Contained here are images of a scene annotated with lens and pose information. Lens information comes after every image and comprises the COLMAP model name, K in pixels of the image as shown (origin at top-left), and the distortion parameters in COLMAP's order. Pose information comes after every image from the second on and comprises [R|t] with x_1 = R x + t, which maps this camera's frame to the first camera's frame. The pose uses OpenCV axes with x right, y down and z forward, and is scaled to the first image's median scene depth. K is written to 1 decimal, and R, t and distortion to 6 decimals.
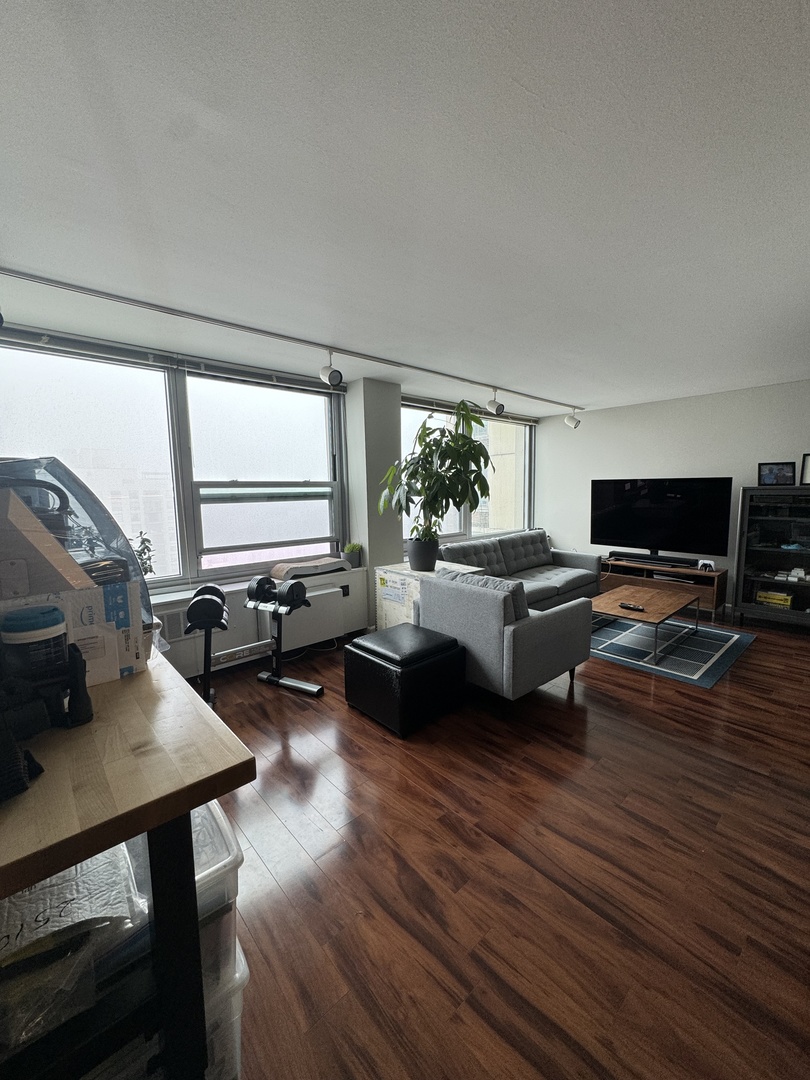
lens RADIAL K [[429.7, 0, 405.3], [0, 429.7, 534.6], [0, 0, 1]] dist [-0.003560, -0.000332]
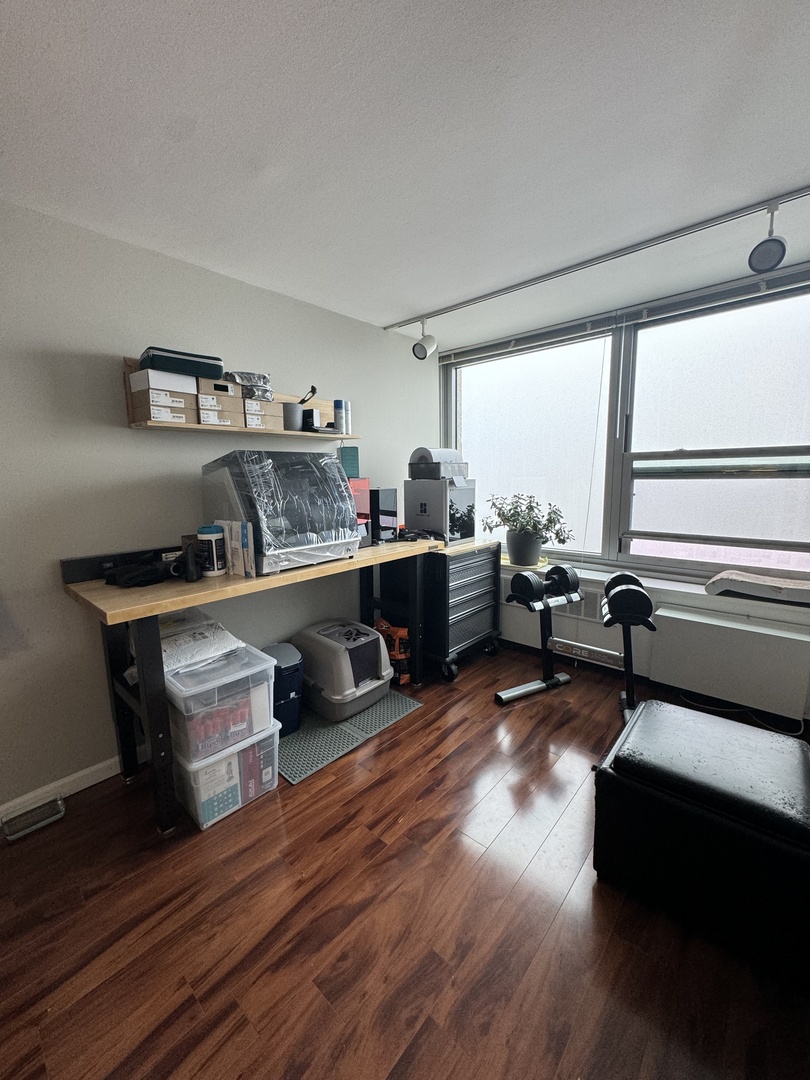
lens RADIAL K [[429.7, 0, 403.4], [0, 429.7, 535.3], [0, 0, 1]] dist [-0.003560, -0.000332]
pose [[0.108403, 0.153271, -0.982220, 0.632903], [-0.089675, 0.985522, 0.143889, -0.079167], [0.990054, 0.072482, 0.120578, 0.819656]]
